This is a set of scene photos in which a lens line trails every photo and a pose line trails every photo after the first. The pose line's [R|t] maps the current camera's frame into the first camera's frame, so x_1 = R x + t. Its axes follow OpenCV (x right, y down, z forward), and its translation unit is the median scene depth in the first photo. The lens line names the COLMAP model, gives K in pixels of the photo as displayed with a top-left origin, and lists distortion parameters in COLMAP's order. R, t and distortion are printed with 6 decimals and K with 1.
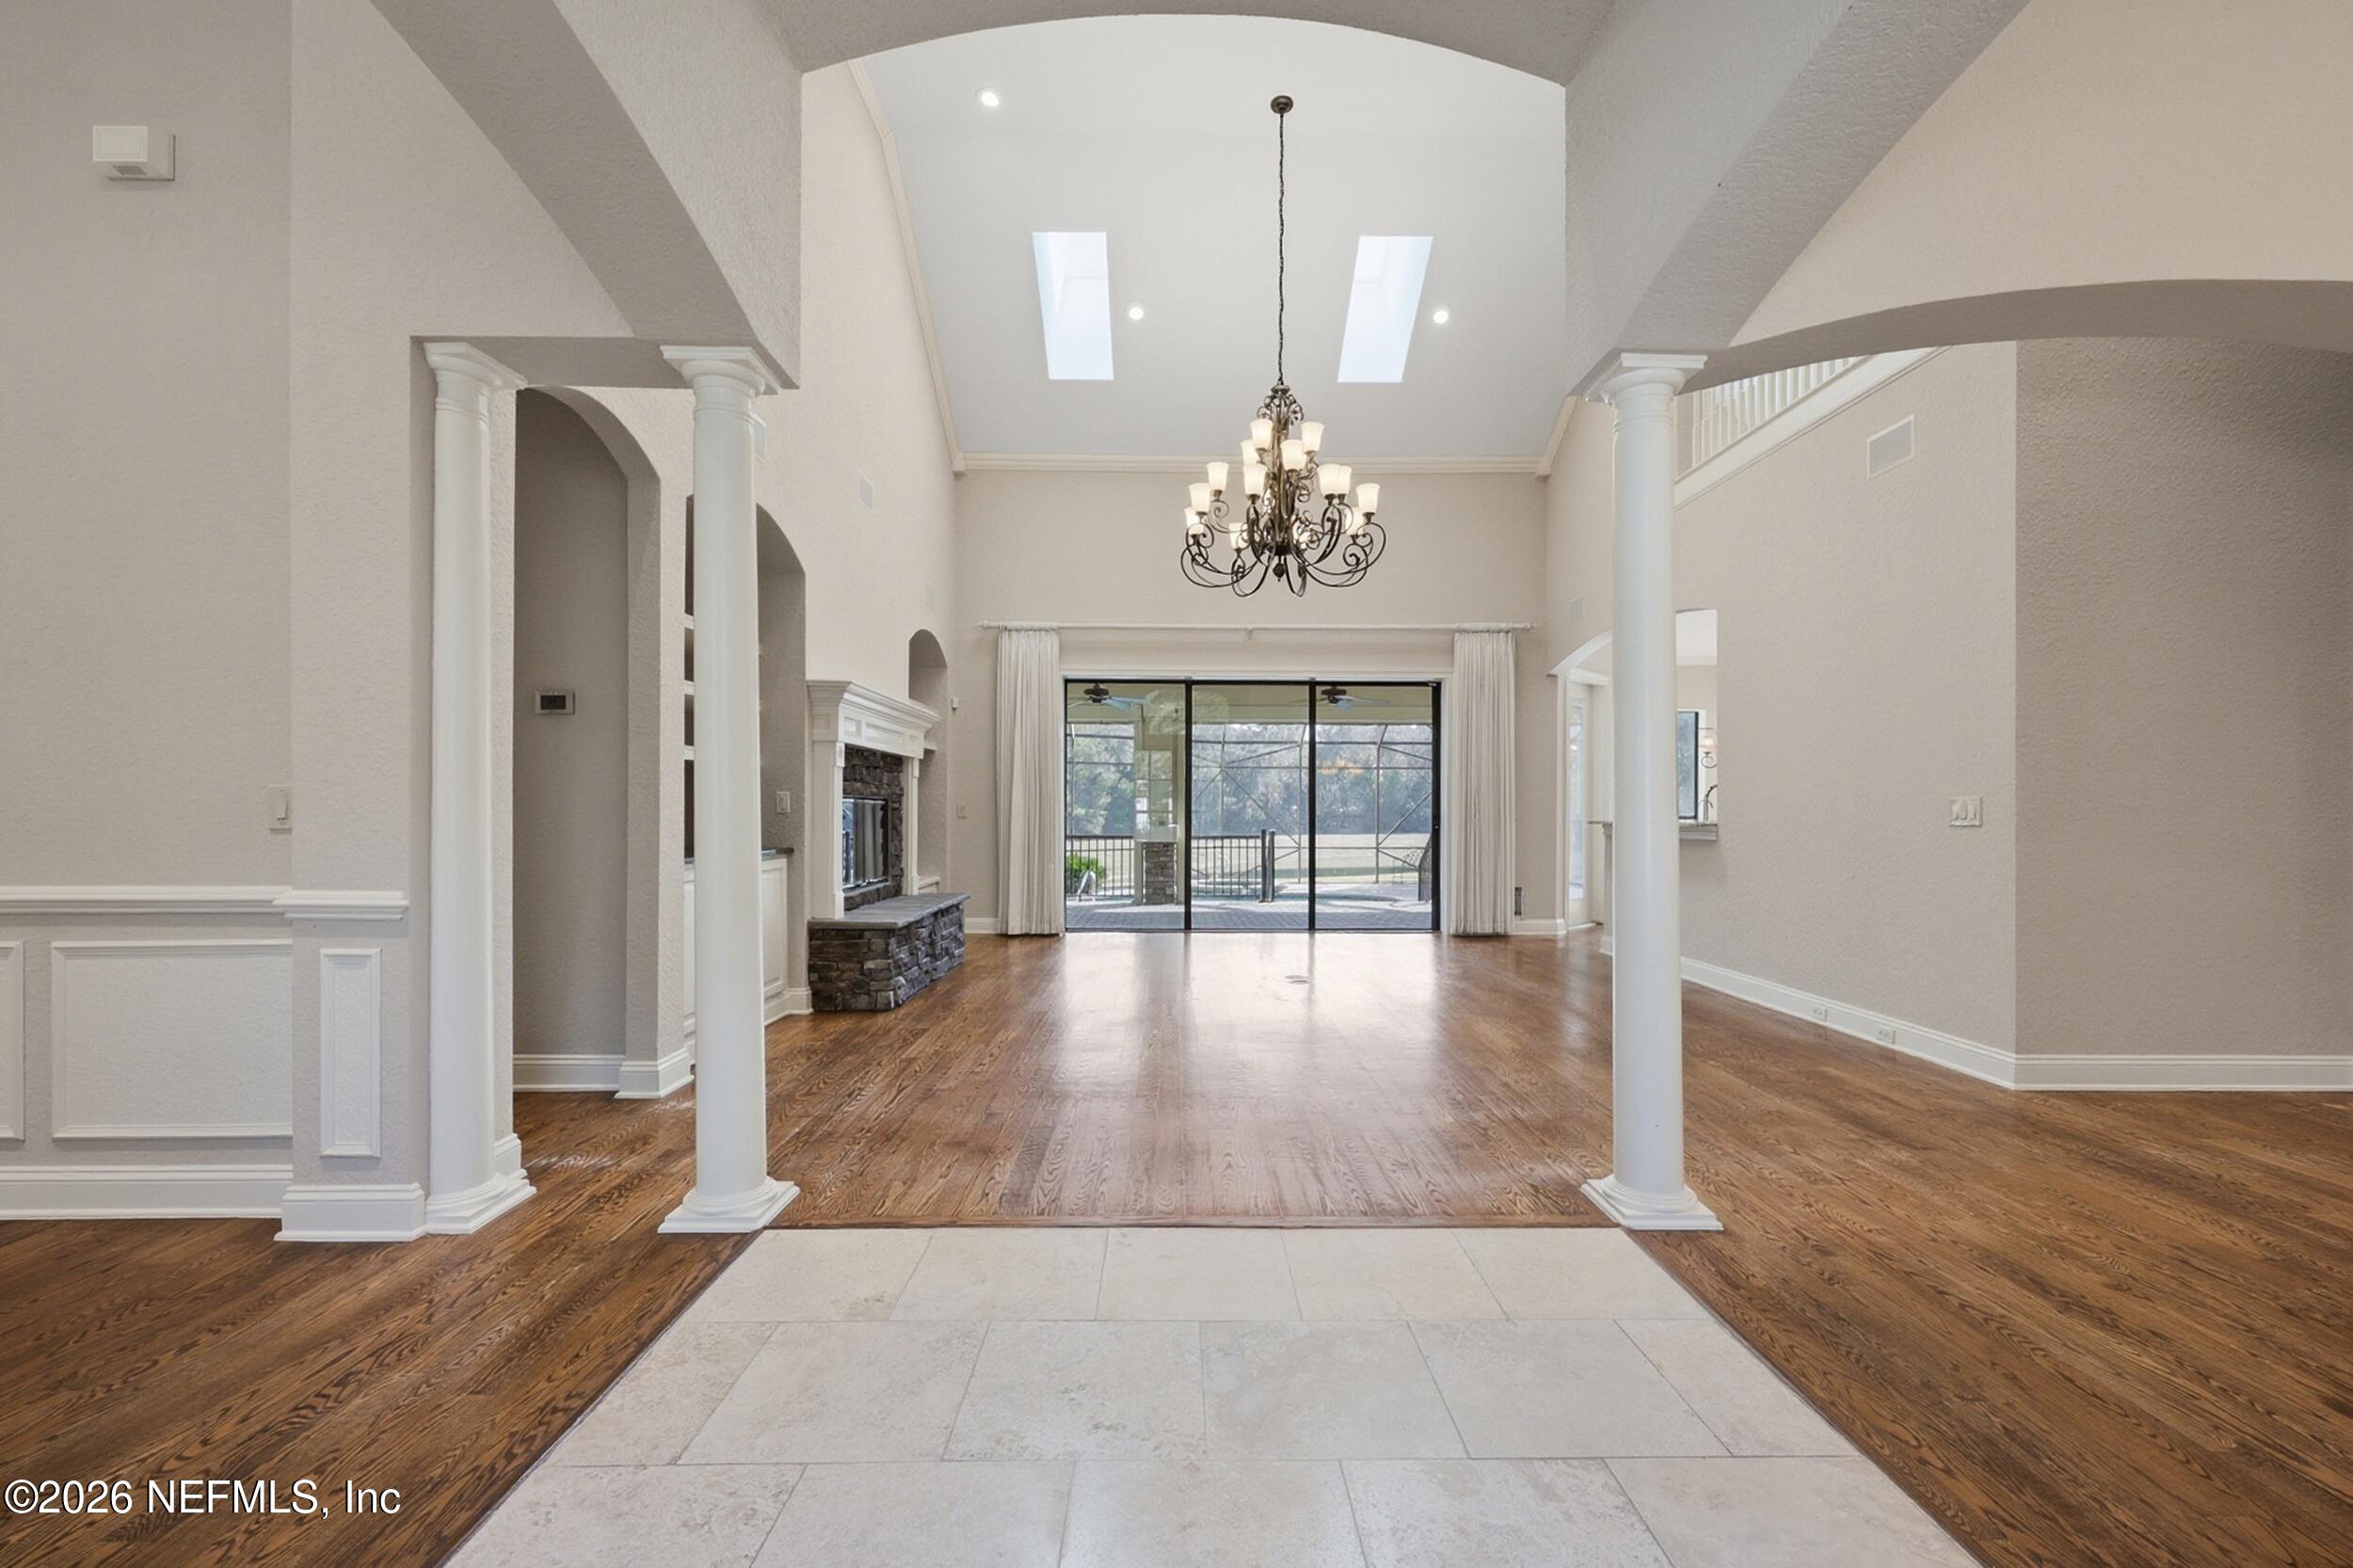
lens RADIAL K [[969.2, 0, 1157.1], [0, 969.2, 797.5], [0, 0, 1]] dist [0.002190, 0.000021]
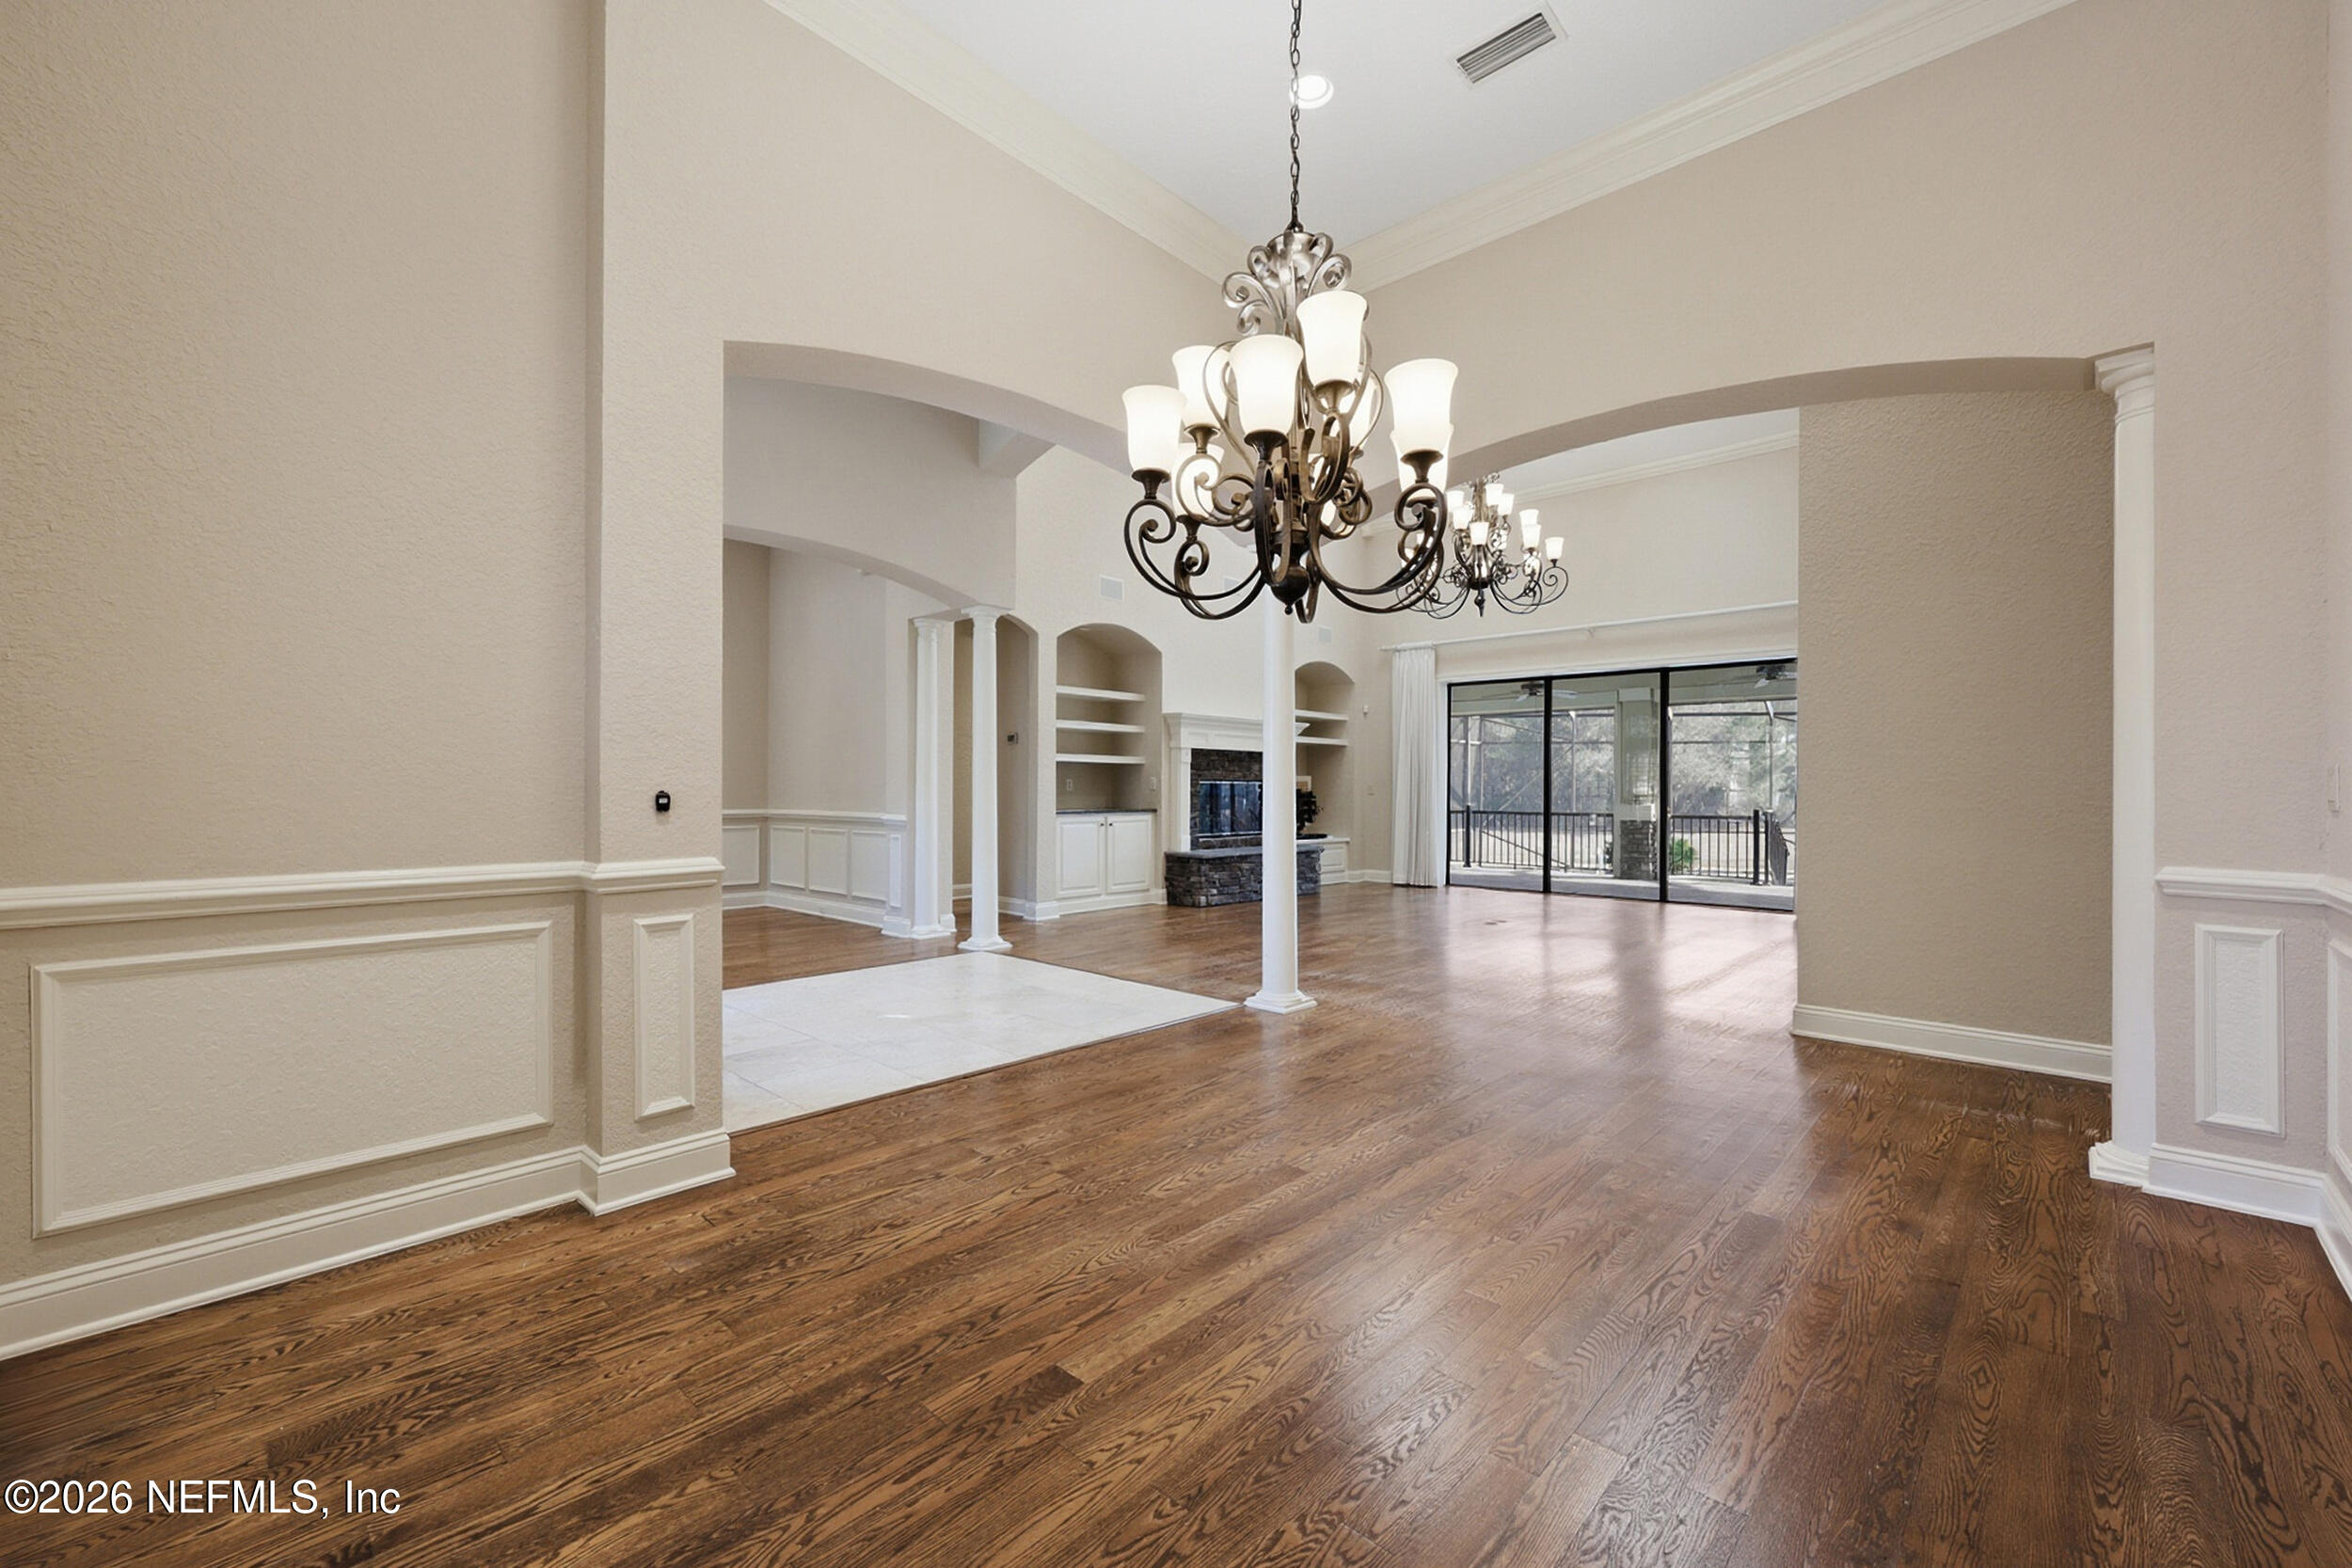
lens RADIAL K [[971.7, 0, 1197.2], [0, 971.7, 778.3], [0, 0, 1]] dist [0.002601, -0.000084]
pose [[0.749107, 0.011183, -0.662355, 0.837064], [-0.004739, 0.999922, 0.011522, -0.024454], [0.662432, -0.005492, 0.749102, -0.269819]]
